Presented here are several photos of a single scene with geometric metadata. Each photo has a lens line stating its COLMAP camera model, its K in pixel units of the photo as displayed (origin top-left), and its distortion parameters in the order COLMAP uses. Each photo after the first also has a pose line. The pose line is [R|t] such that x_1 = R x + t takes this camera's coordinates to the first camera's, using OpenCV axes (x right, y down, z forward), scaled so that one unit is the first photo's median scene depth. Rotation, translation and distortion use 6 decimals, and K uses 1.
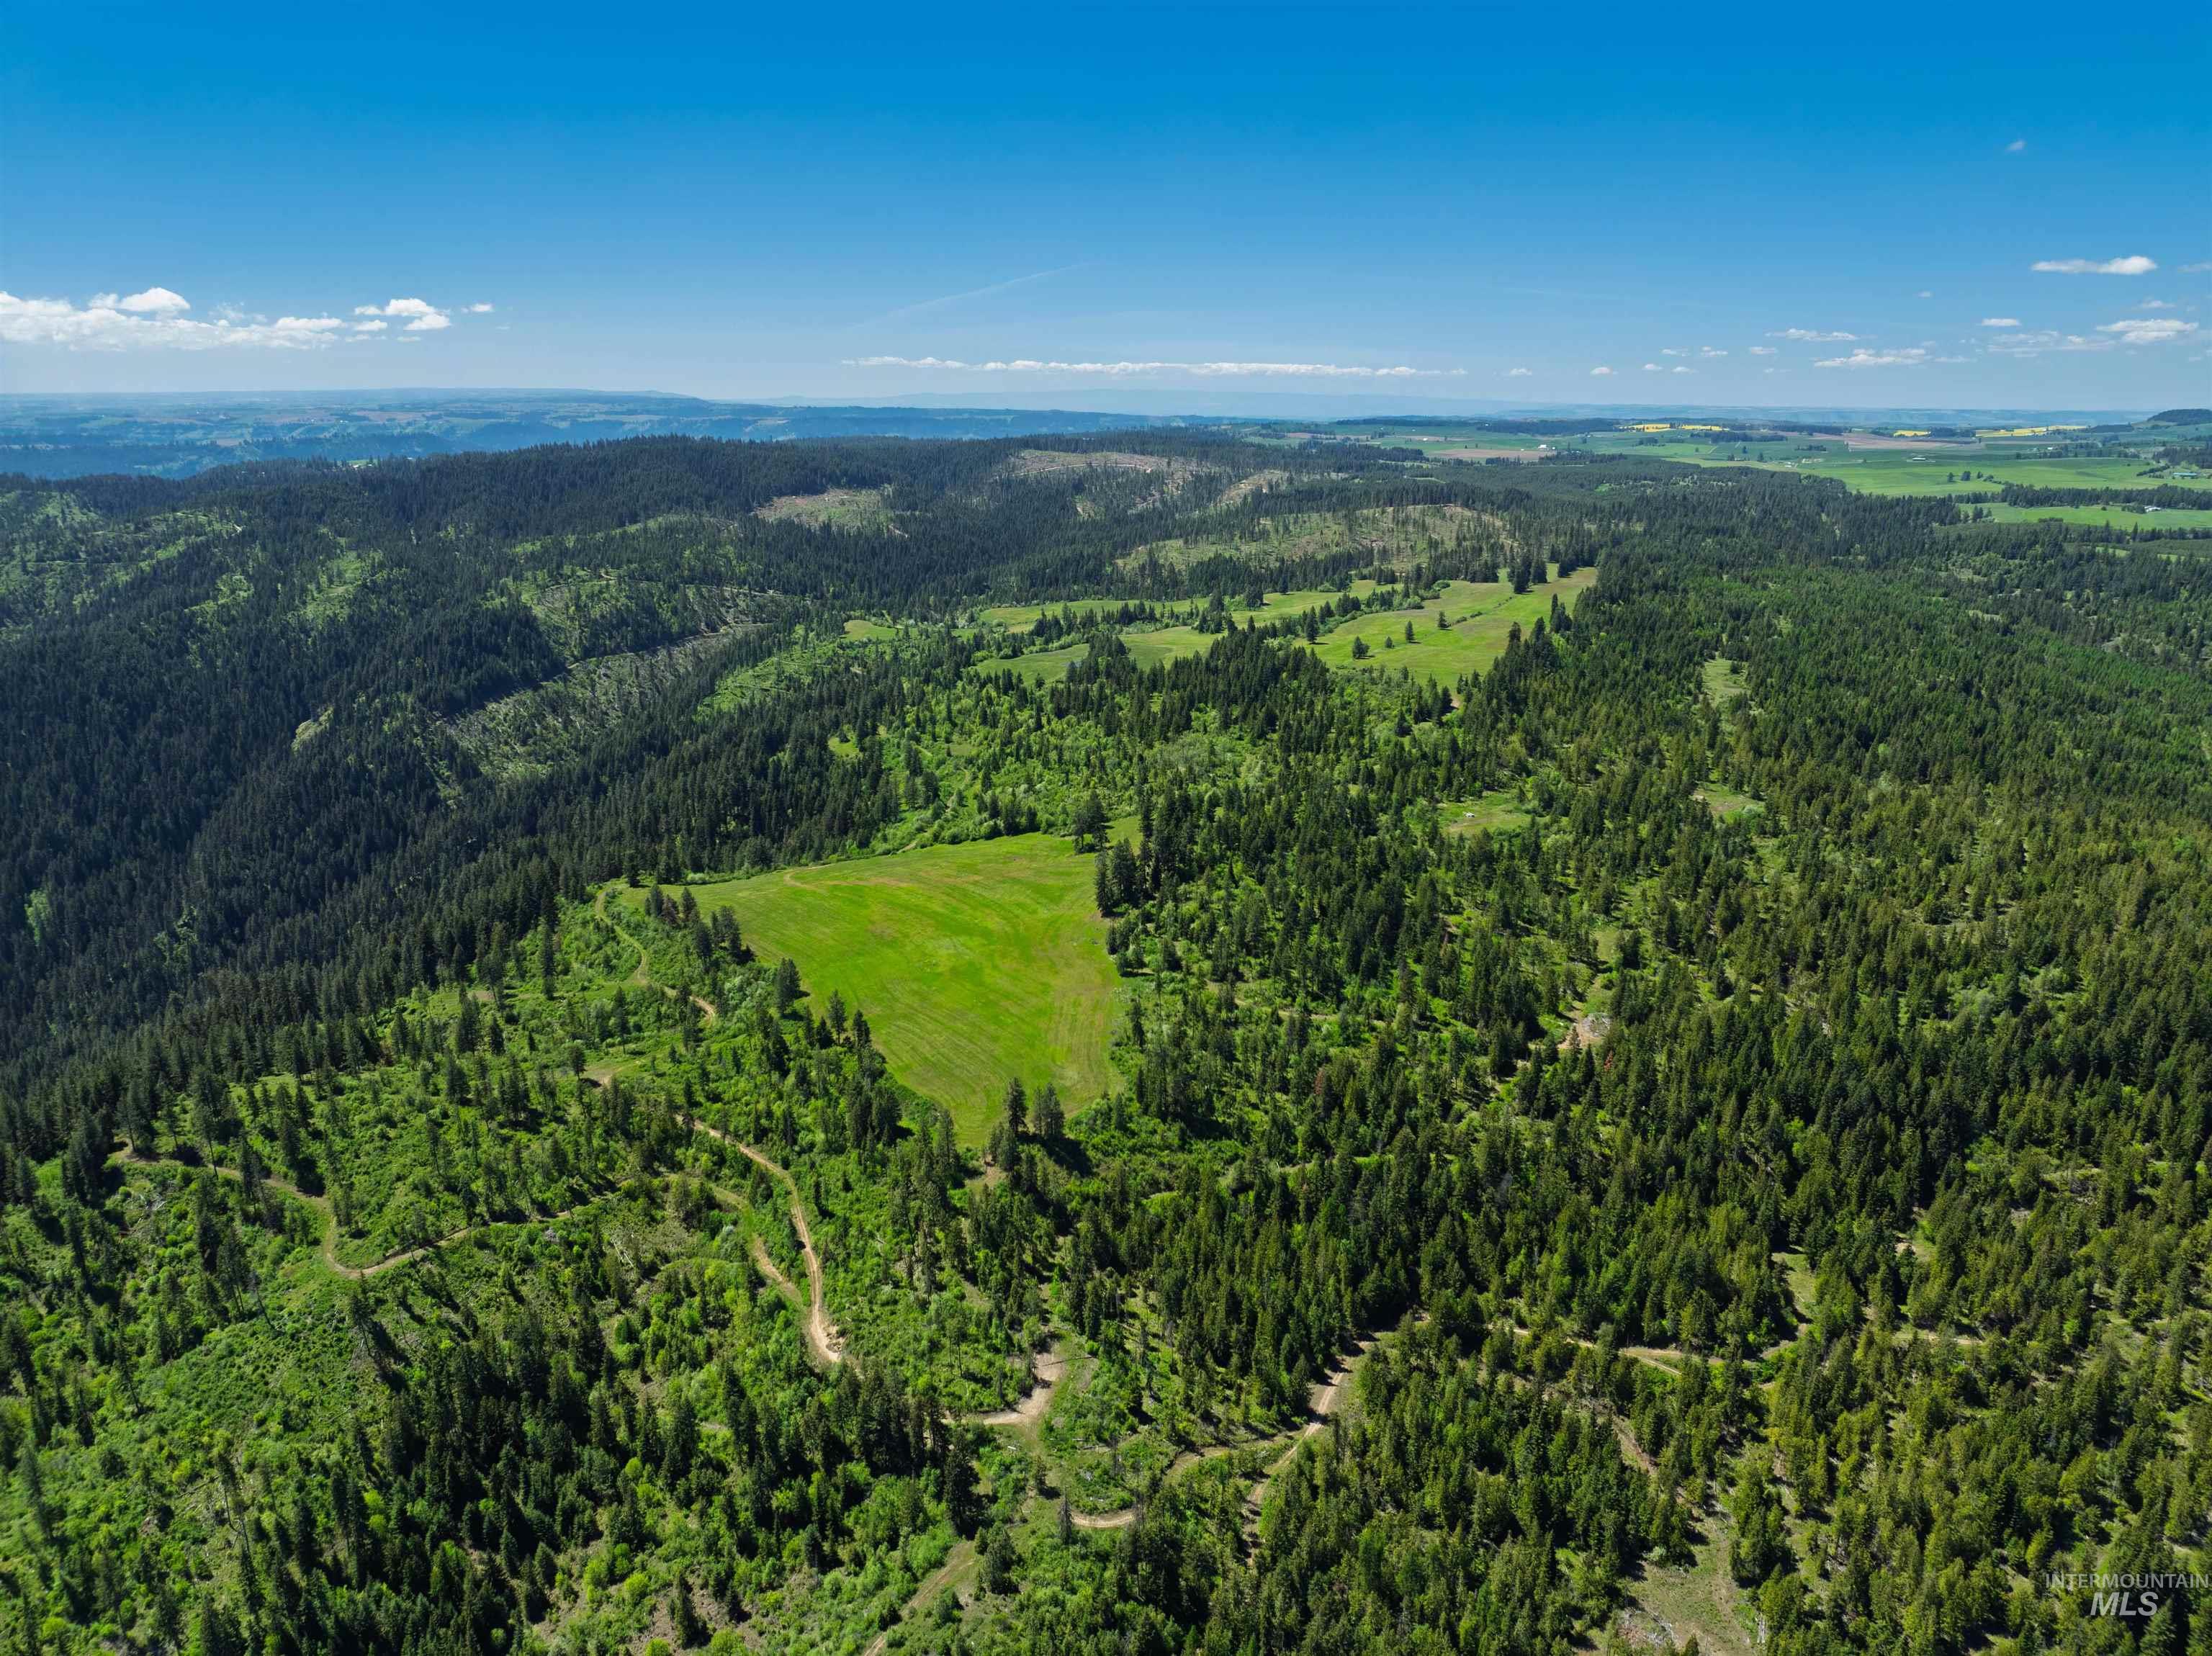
lens RADIAL K [[1551.8, 0, 1106.0], [0, 1551.8, 828.0], [0, 0, 1]] dist [-0.035670, -0.003349]
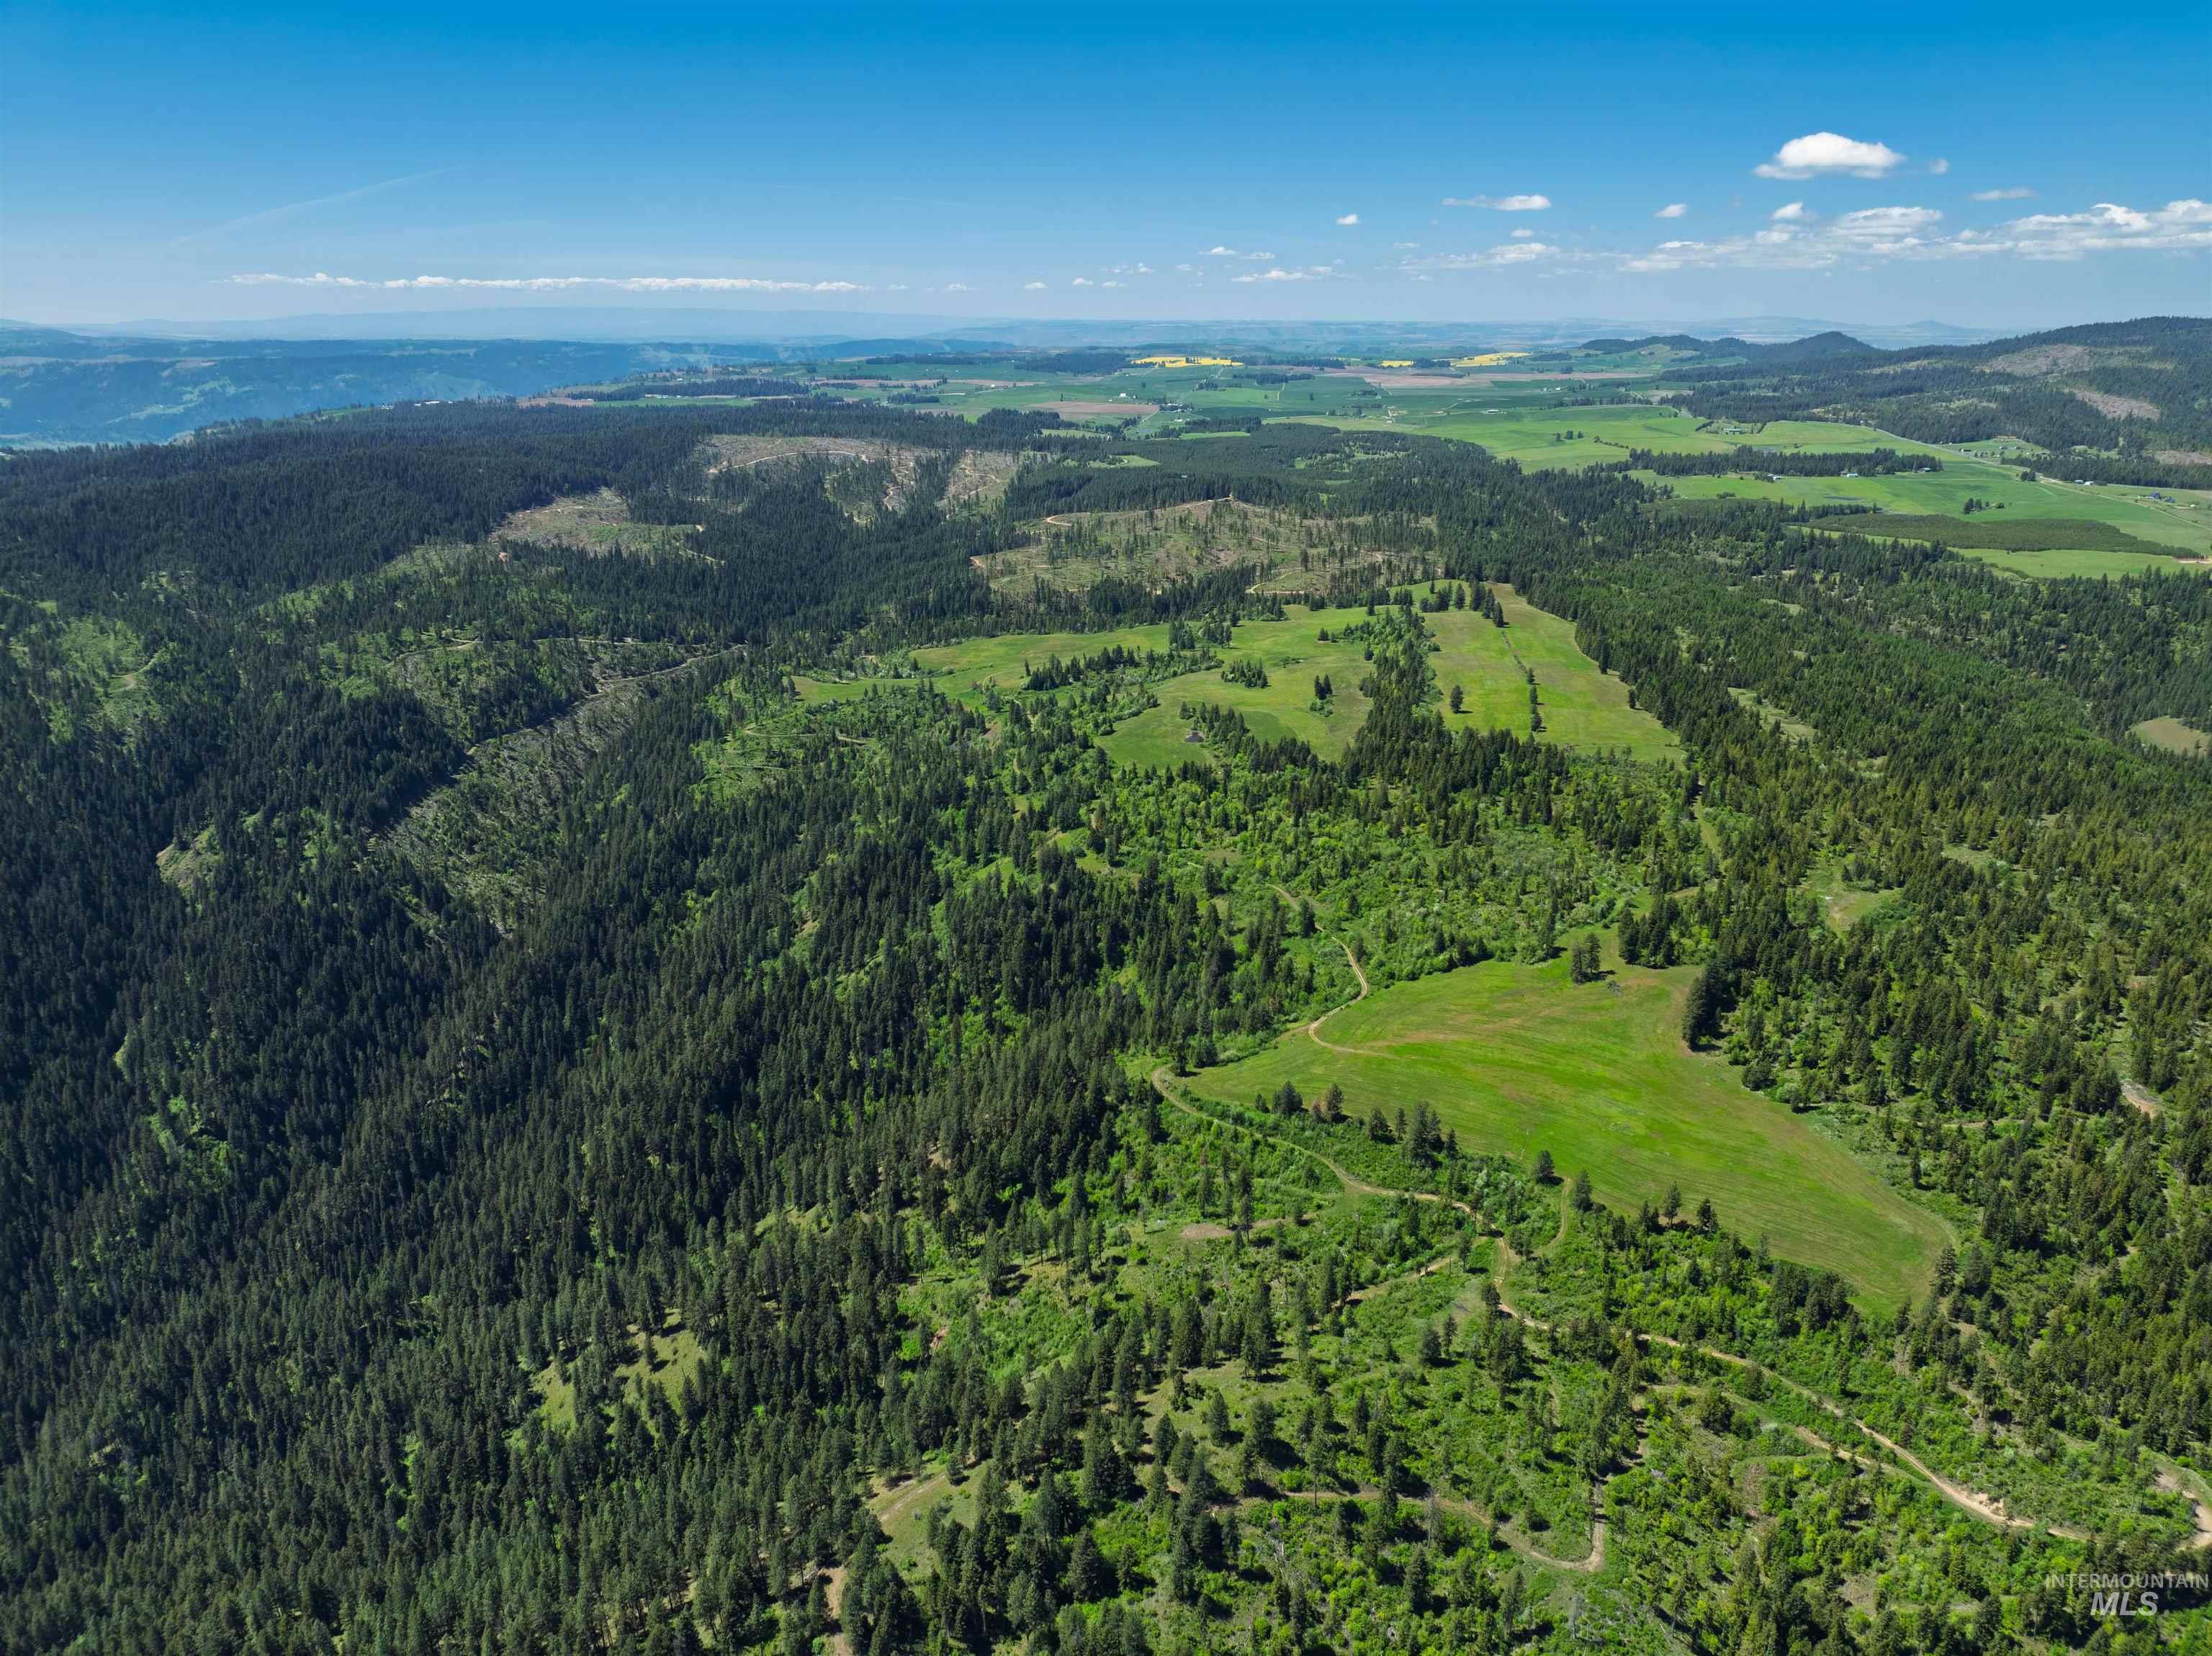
lens RADIAL K [[1551.8, 0, 1106.0], [0, 1551.8, 828.0], [0, 0, 1]] dist [-0.035670, -0.003349]
pose [[0.938658, -0.111300, 0.326395, -0.234092], [0.093972, 0.993220, 0.068437, -0.068837], [-0.331799, -0.033567, 0.942753, 0.027466]]
